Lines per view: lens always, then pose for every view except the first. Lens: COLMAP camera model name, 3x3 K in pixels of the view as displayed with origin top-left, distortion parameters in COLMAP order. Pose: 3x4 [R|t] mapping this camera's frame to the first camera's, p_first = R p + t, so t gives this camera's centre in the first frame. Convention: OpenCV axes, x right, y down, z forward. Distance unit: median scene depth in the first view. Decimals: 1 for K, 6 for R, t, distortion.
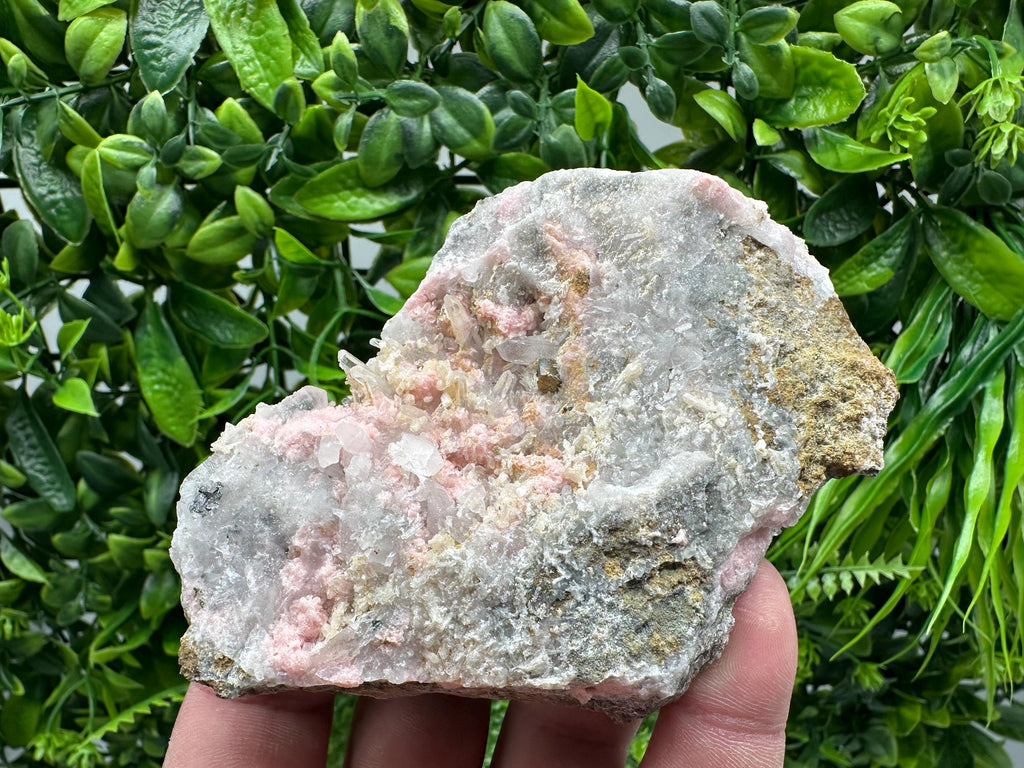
lens RADIAL K [[712.1, 0, 452.7], [0, 712.1, 455.0], [0, 0, 1]] dist [-0.003143, 0.000835]
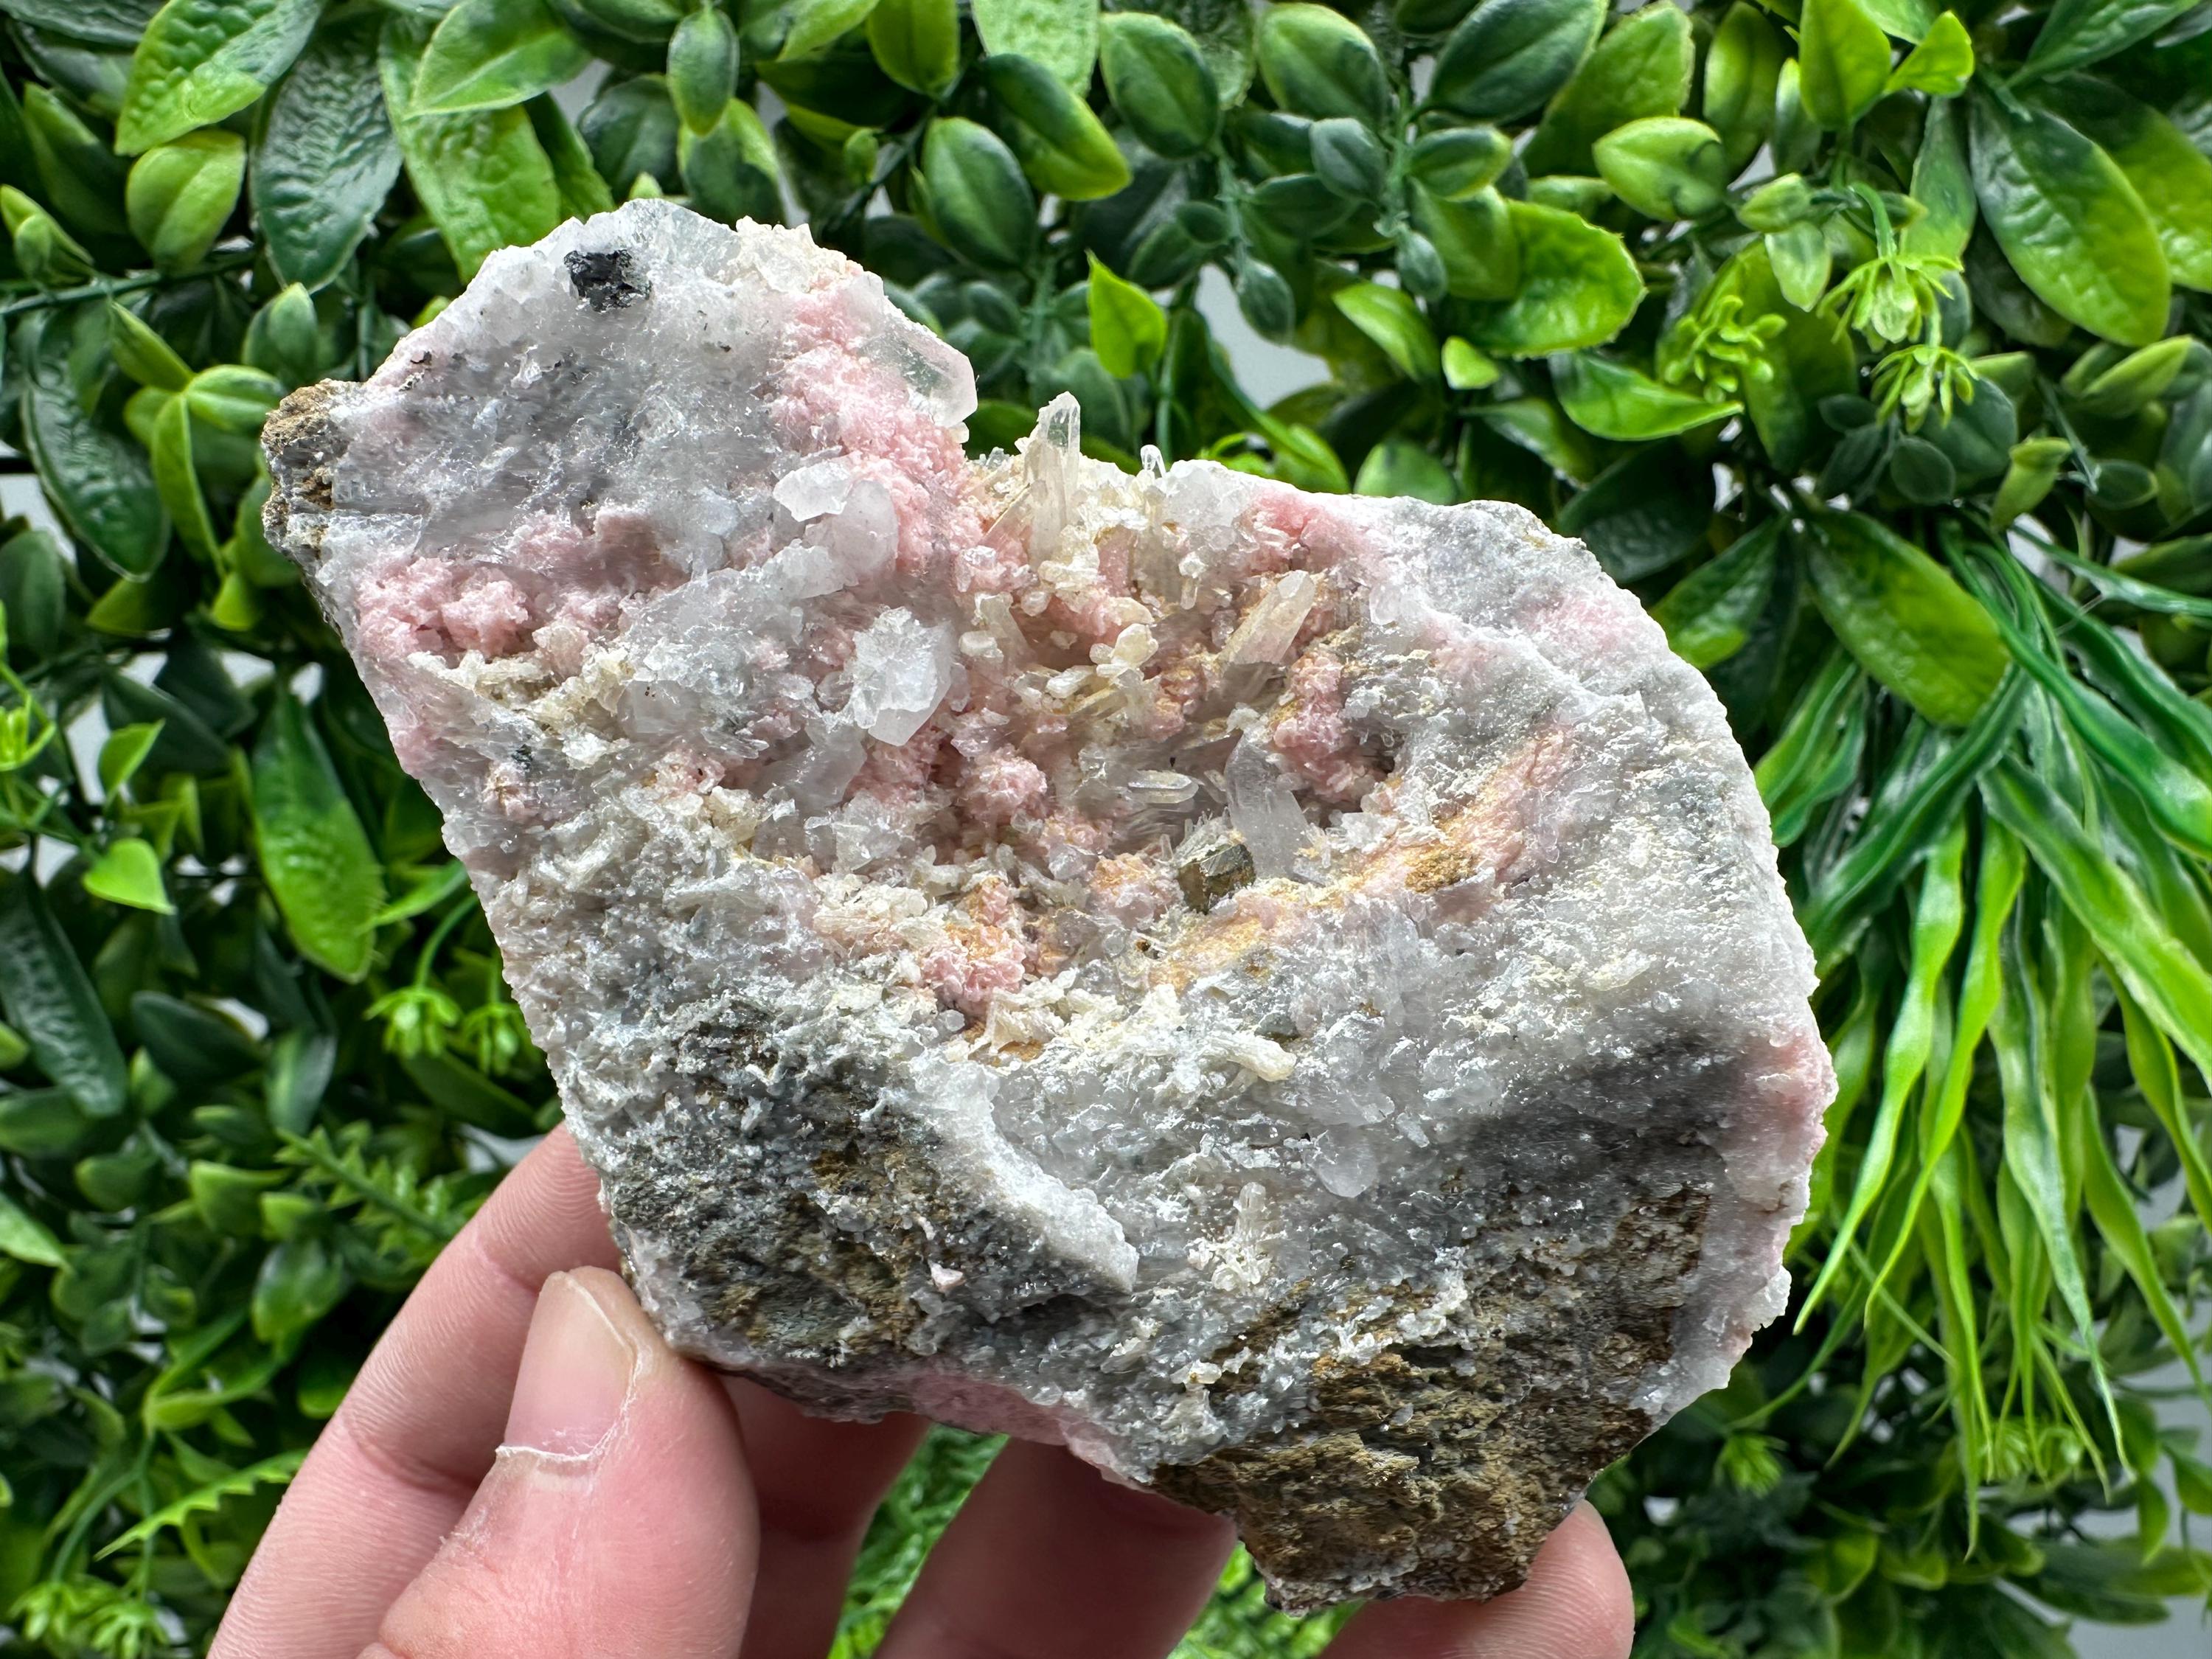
lens RADIAL K [[1538.3, 0, 978.0], [0, 1538.3, 982.8], [0, 0, 1]] dist [-0.003143, 0.000835]
pose [[1.000000, 0.000762, 0.000627, 0.076973], [-0.000724, 0.998289, -0.058472, 0.061584], [-0.000670, 0.058472, 0.998289, -0.091178]]
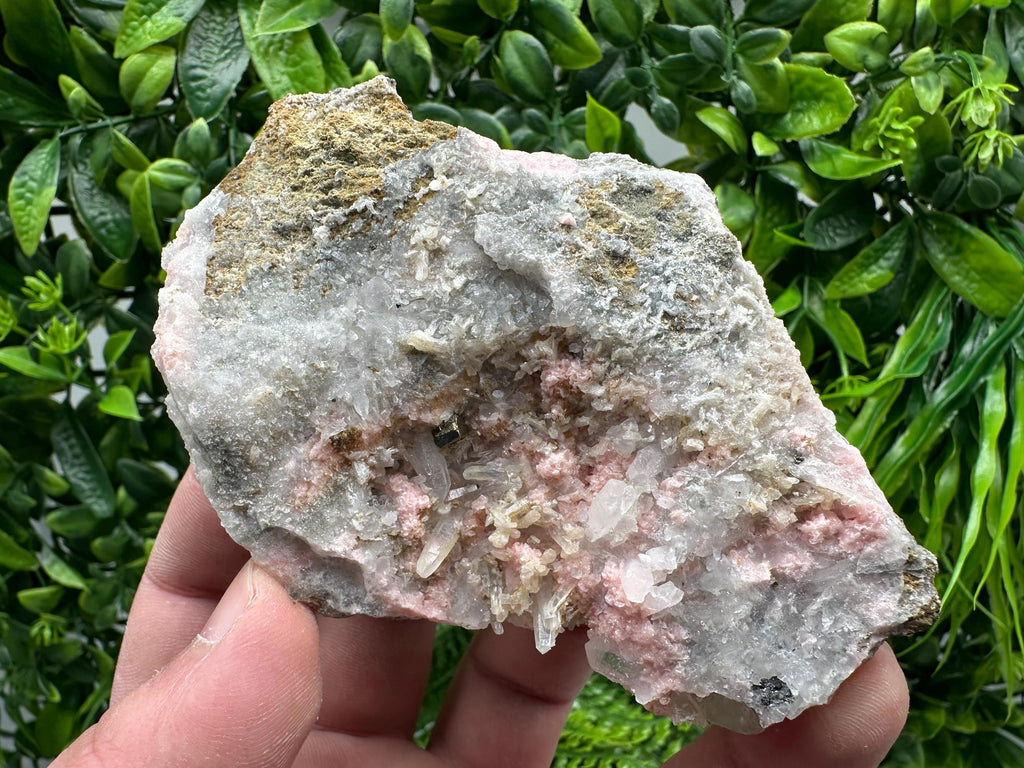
lens RADIAL K [[712.1, 0, 452.7], [0, 712.1, 455.0], [0, 0, 1]] dist [-0.003143, 0.000835]
pose [[0.999728, -0.013490, -0.019016, -0.015426], [0.012394, 0.998320, -0.056605, 0.066551], [0.019748, 0.056354, 0.998216, -0.051326]]
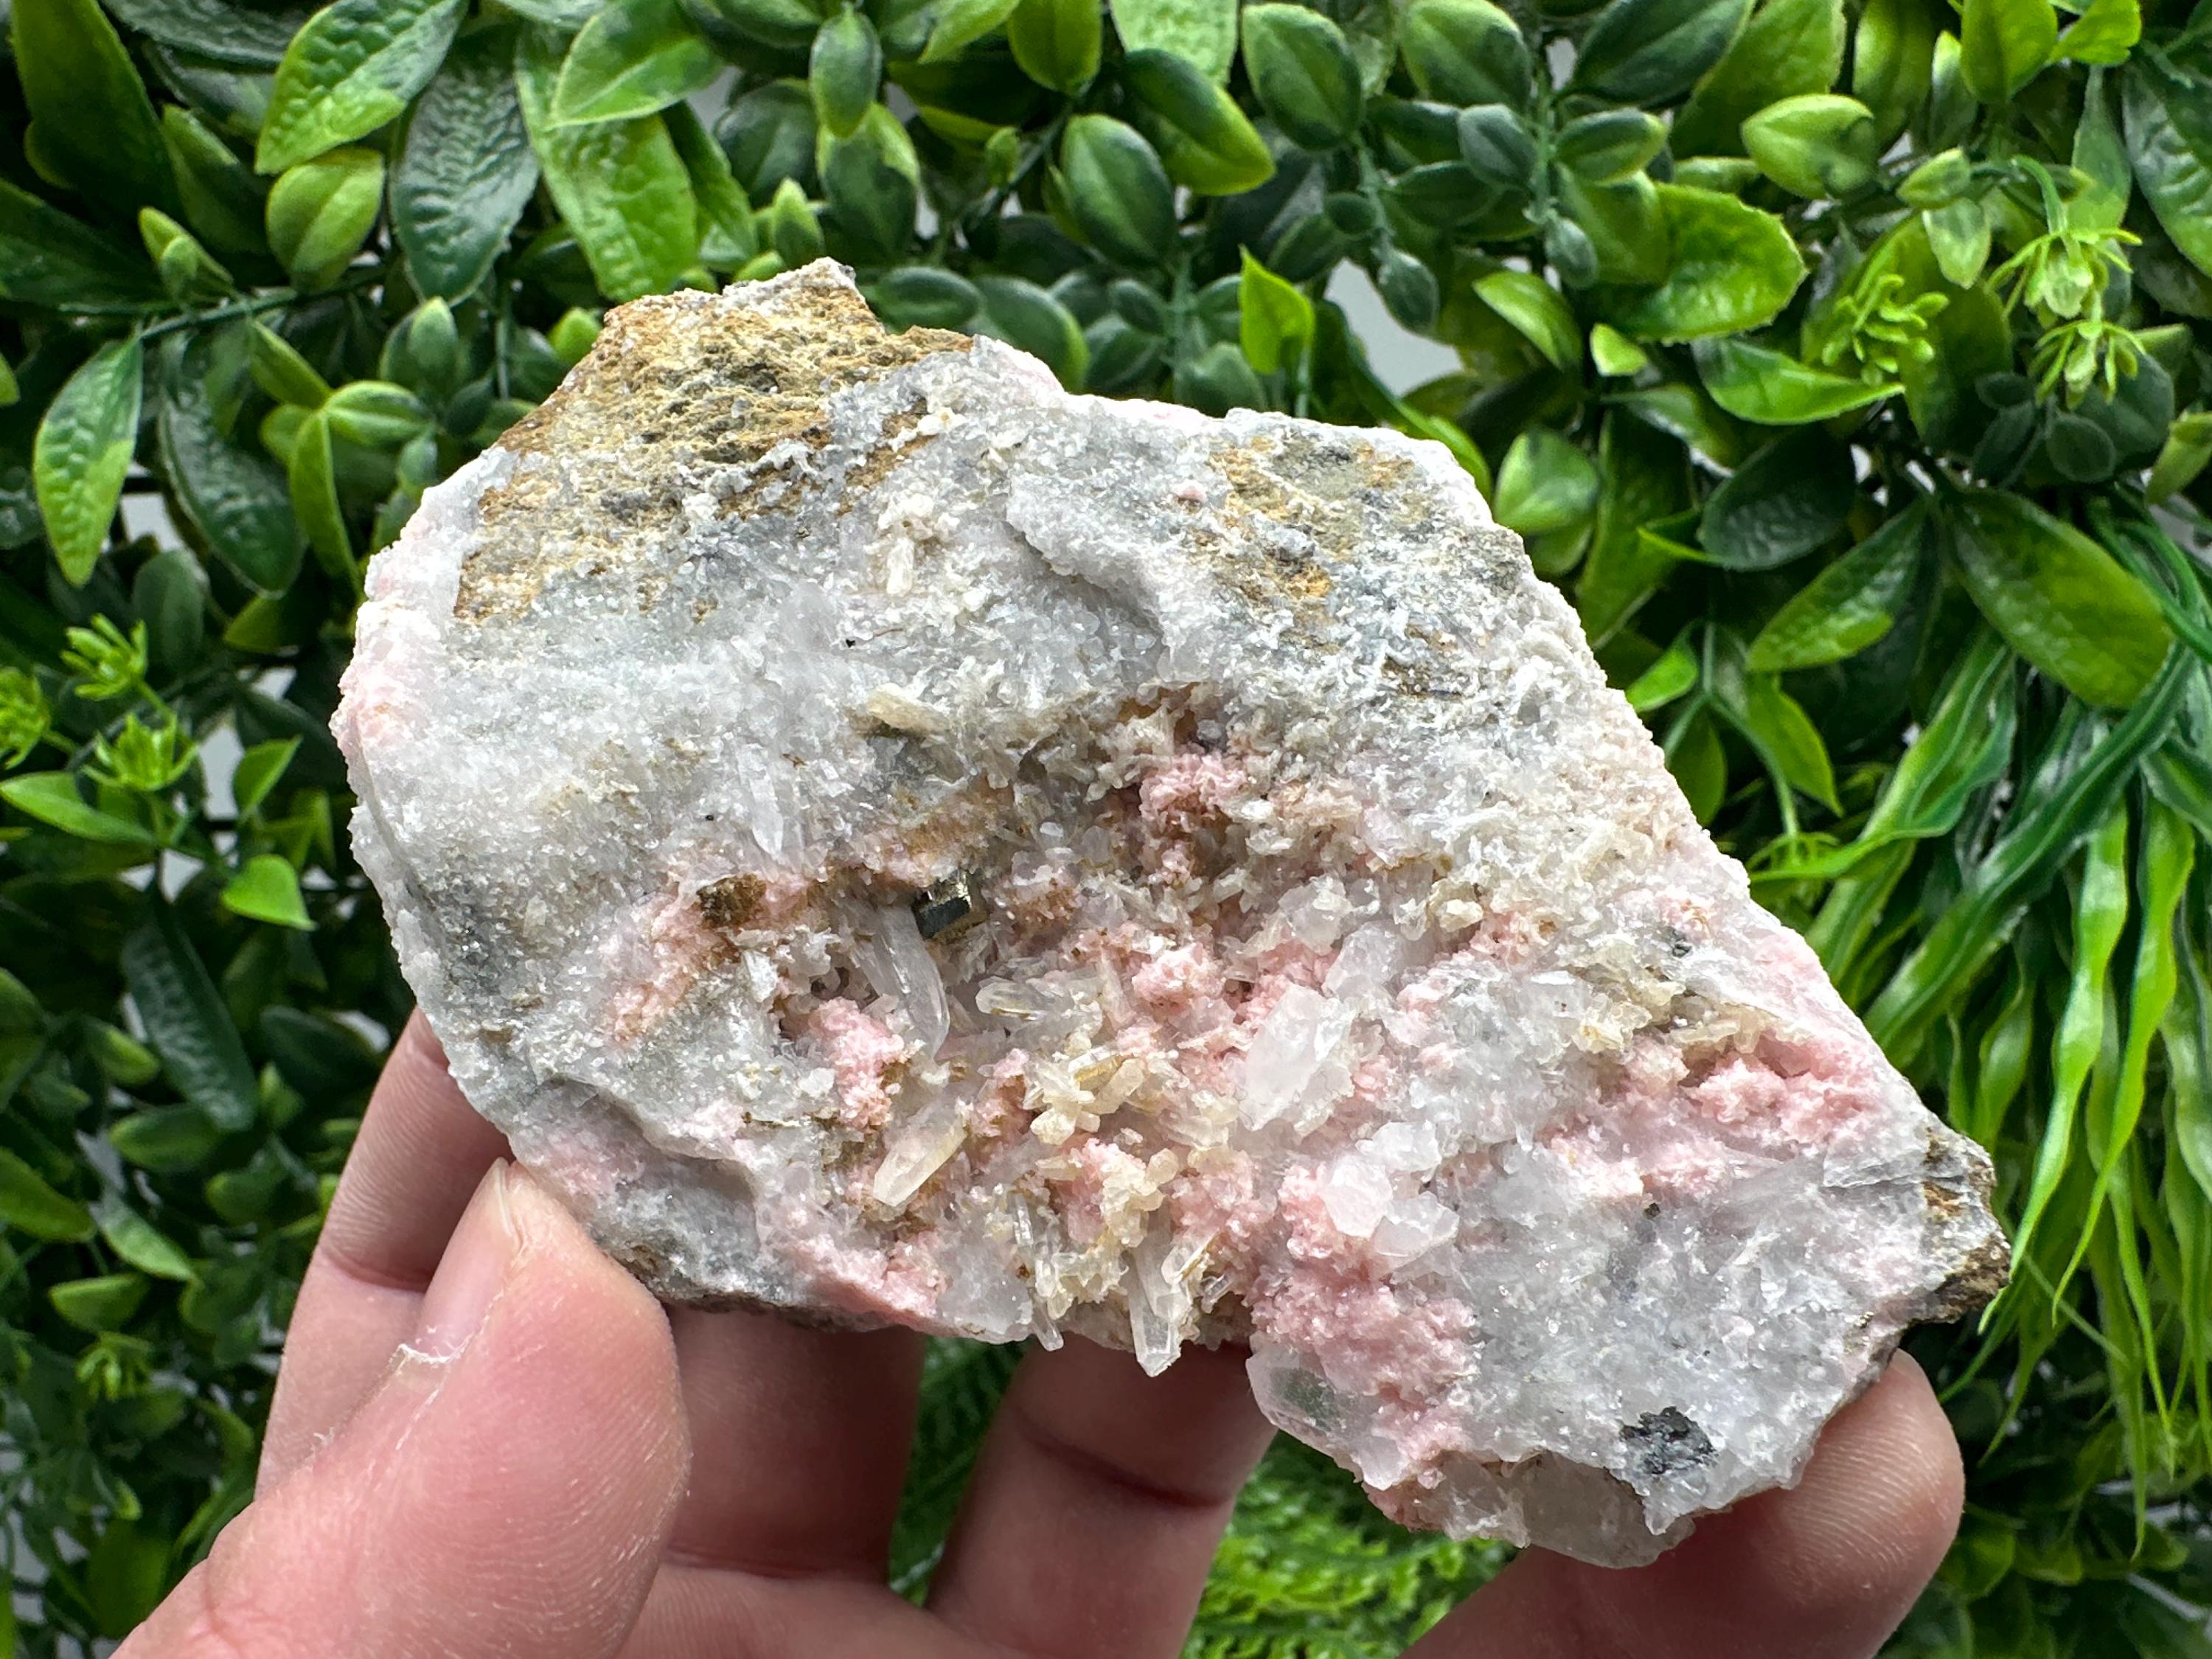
lens RADIAL K [[1540.0, 0, 981.1], [0, 1540.0, 978.5], [0, 0, 1]] dist [-0.005347, 0.002584]
pose [[0.999684, -0.014732, -0.020345, -0.001694], [0.013521, 0.998199, -0.058442, 0.054137], [0.021169, 0.058148, 0.998083, -0.084294]]
